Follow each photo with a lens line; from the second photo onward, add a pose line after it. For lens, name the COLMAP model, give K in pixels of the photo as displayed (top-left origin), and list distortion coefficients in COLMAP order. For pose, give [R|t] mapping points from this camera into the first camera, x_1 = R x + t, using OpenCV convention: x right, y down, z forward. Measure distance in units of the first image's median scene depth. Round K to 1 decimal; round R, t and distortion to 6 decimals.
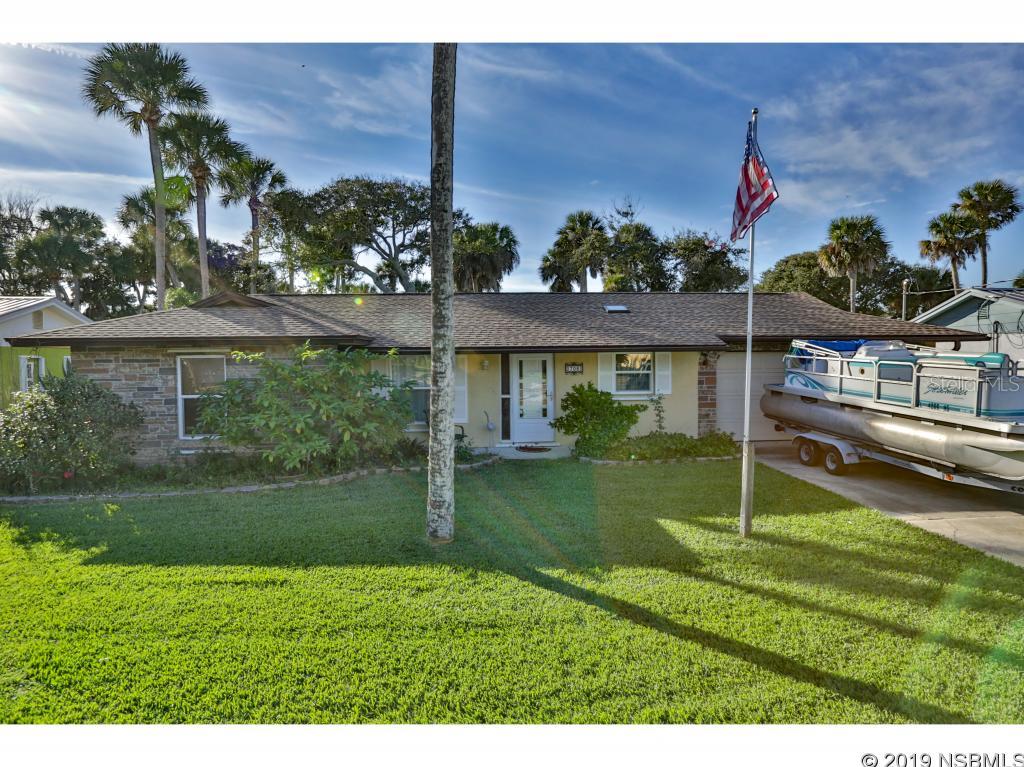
lens RADIAL K [[545.4, 0, 511.5], [0, 545.4, 385.6], [0, 0, 1]] dist [-0.000198, -0.000022]
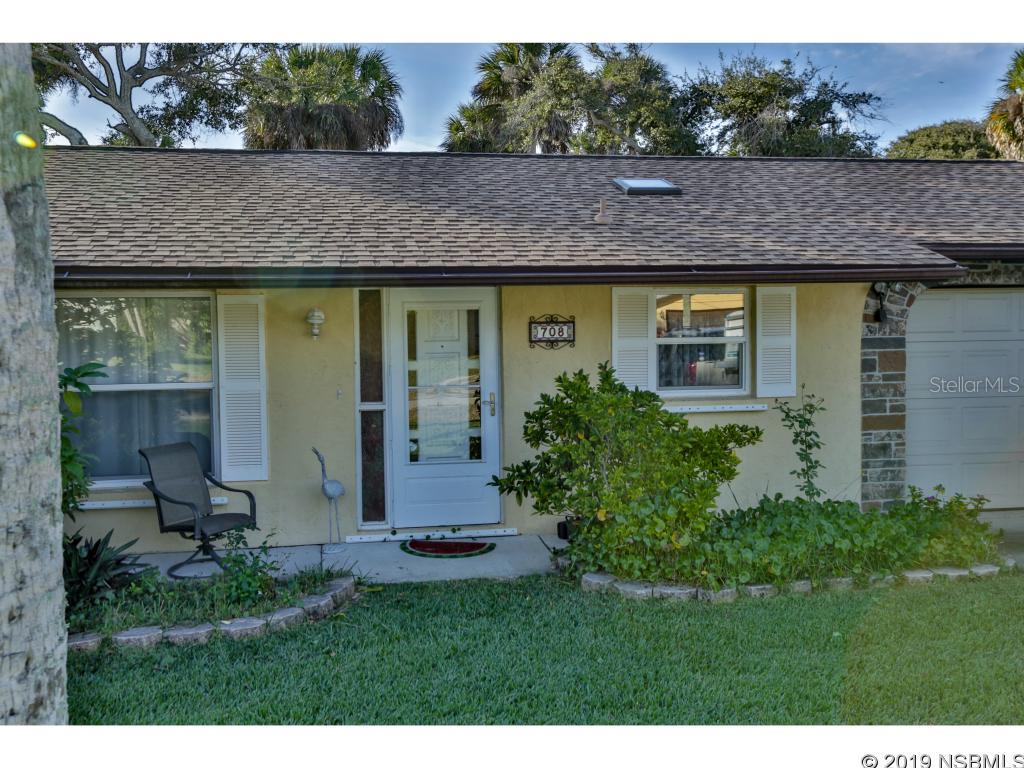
lens RADIAL K [[1008.4, 0, 509.0], [0, 1008.4, 385.1], [0, 0, 1]] dist [0.042641, 0.000000]
pose [[0.993025, -0.009785, 0.117494, 0.001396], [0.009211, 0.999943, 0.005427, 0.002118], [-0.117541, -0.004307, 0.993059, 0.301577]]
